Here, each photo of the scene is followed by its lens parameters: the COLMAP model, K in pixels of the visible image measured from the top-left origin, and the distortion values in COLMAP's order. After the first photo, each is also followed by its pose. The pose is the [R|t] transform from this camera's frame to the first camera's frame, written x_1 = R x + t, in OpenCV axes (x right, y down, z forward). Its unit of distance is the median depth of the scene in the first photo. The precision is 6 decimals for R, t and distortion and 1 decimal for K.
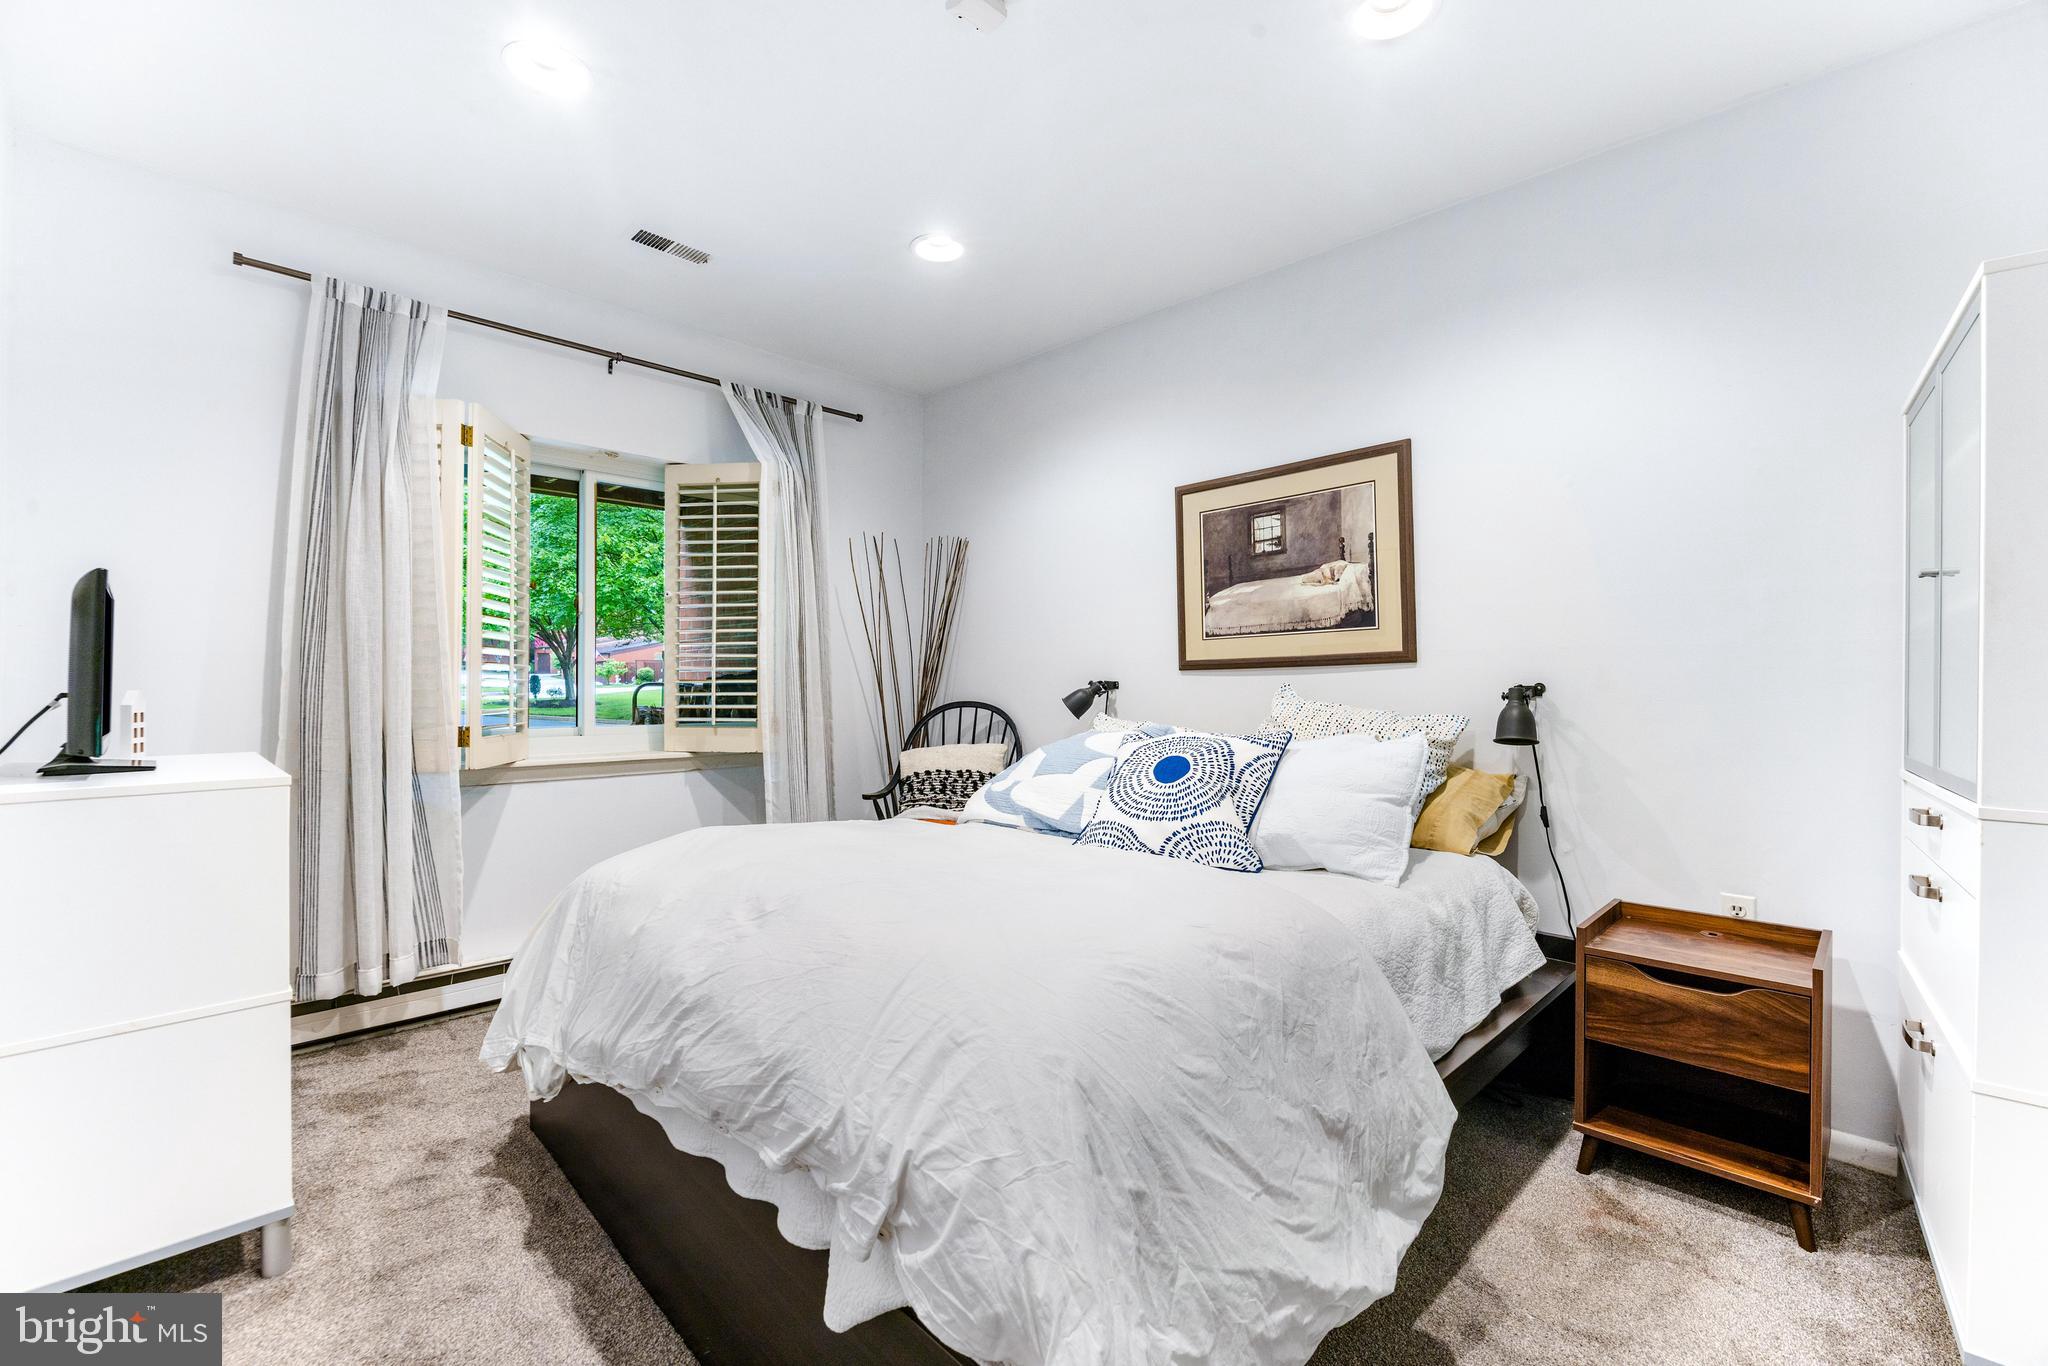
lens RADIAL K [[883.2, 0, 1024.2], [0, 883.2, 668.3], [0, 0, 1]] dist [-0.018512, 0.000321]
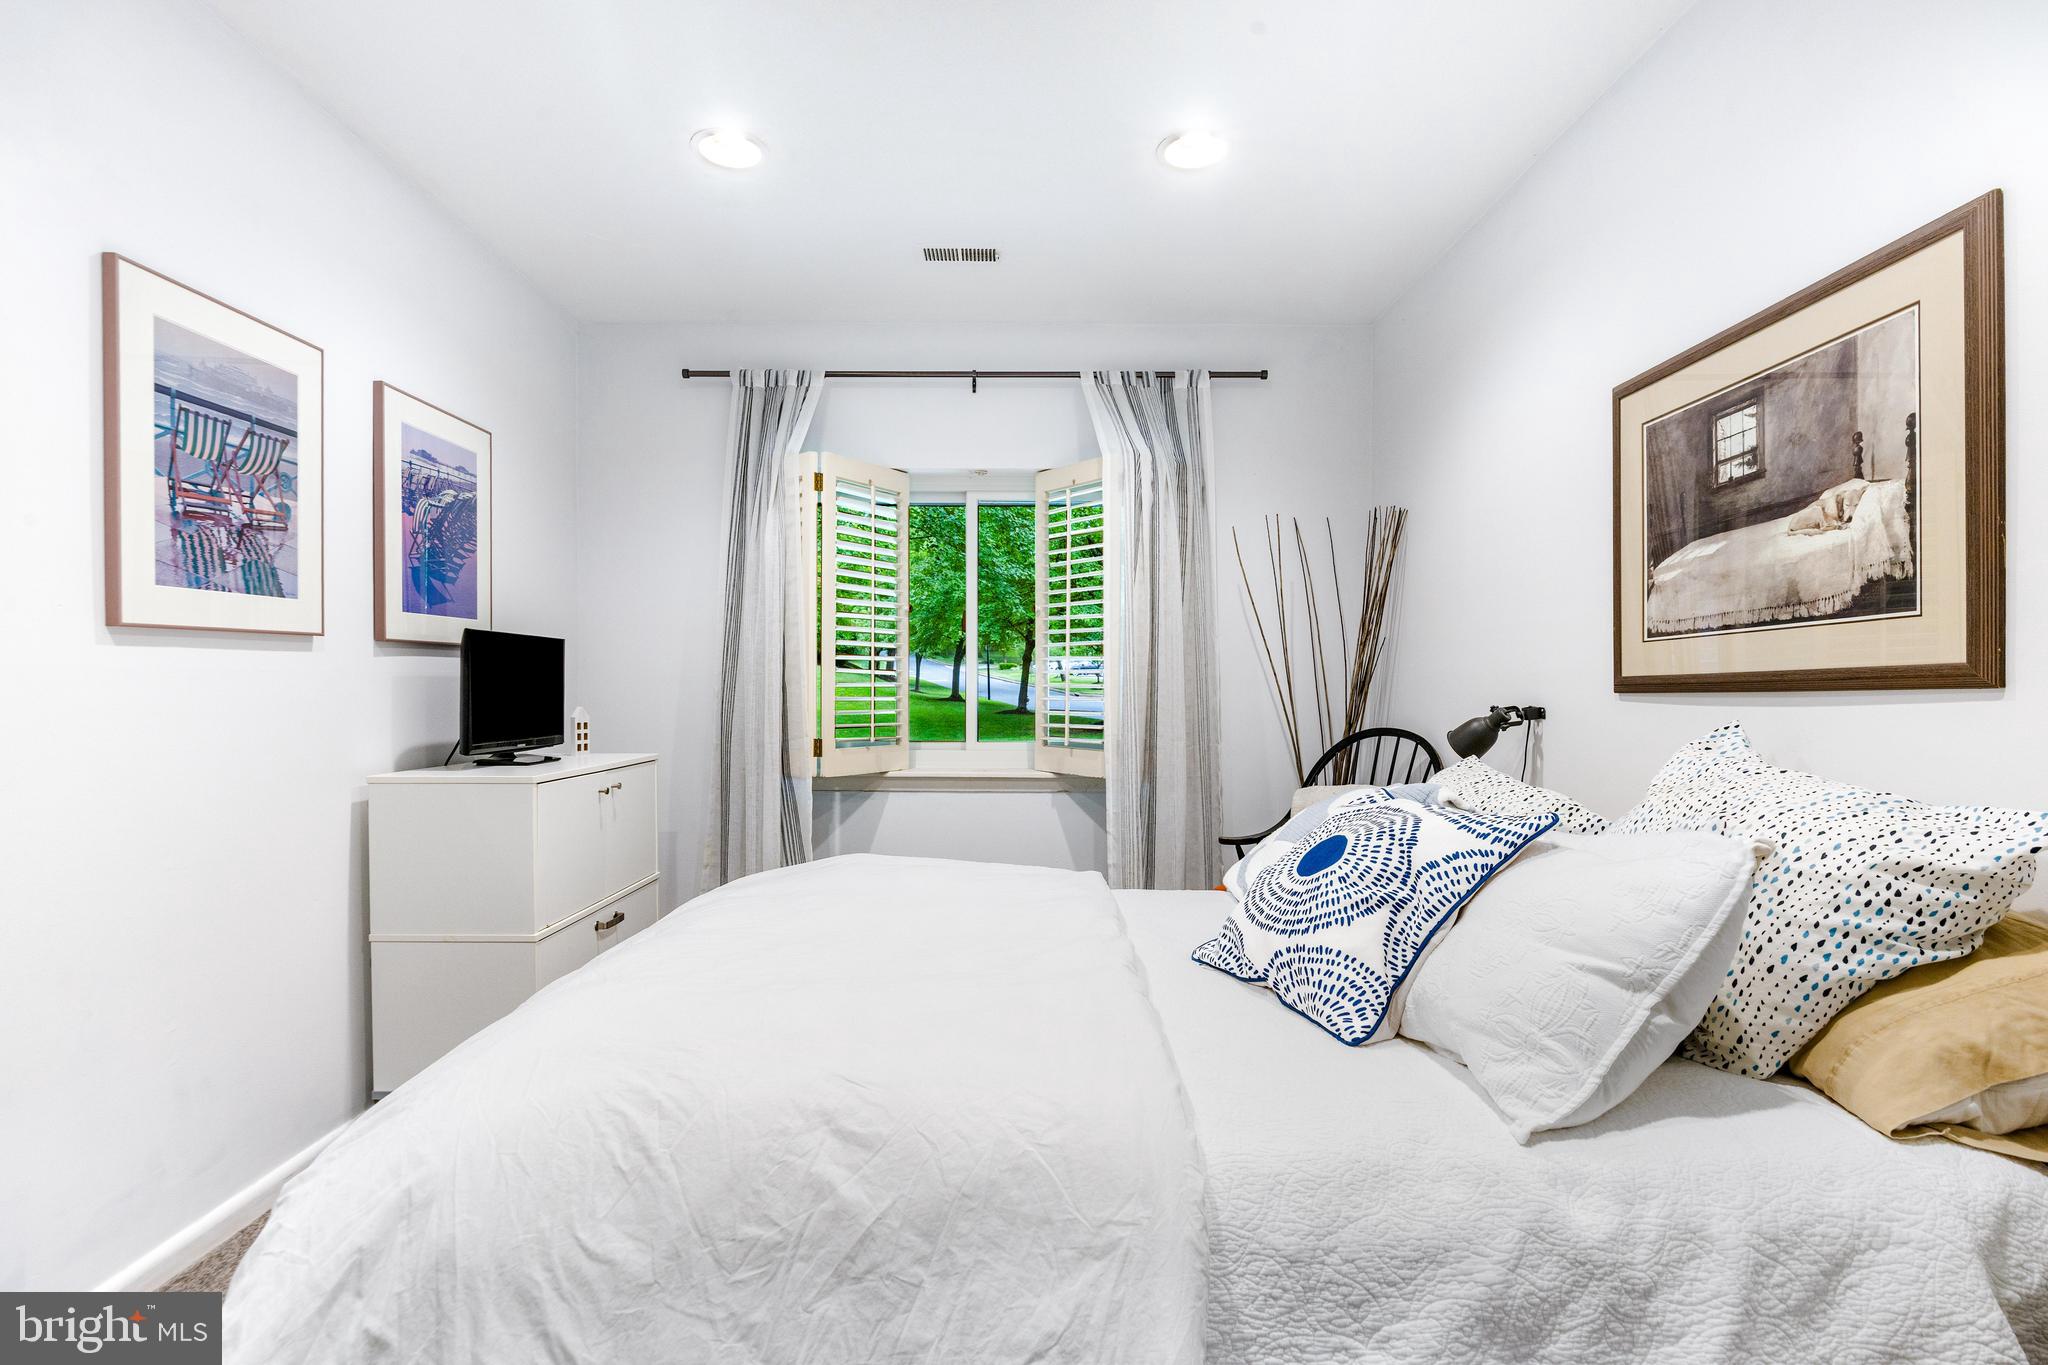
lens RADIAL K [[988.0, 0, 1021.1], [0, 988.0, 694.0], [0, 0, 1]] dist [-0.012965, 0.000440]
pose [[0.693819, 0.011459, -0.720058, 0.428718], [0.009241, 0.999649, 0.024812, -0.019471], [0.720090, -0.023869, 0.693470, 0.274003]]
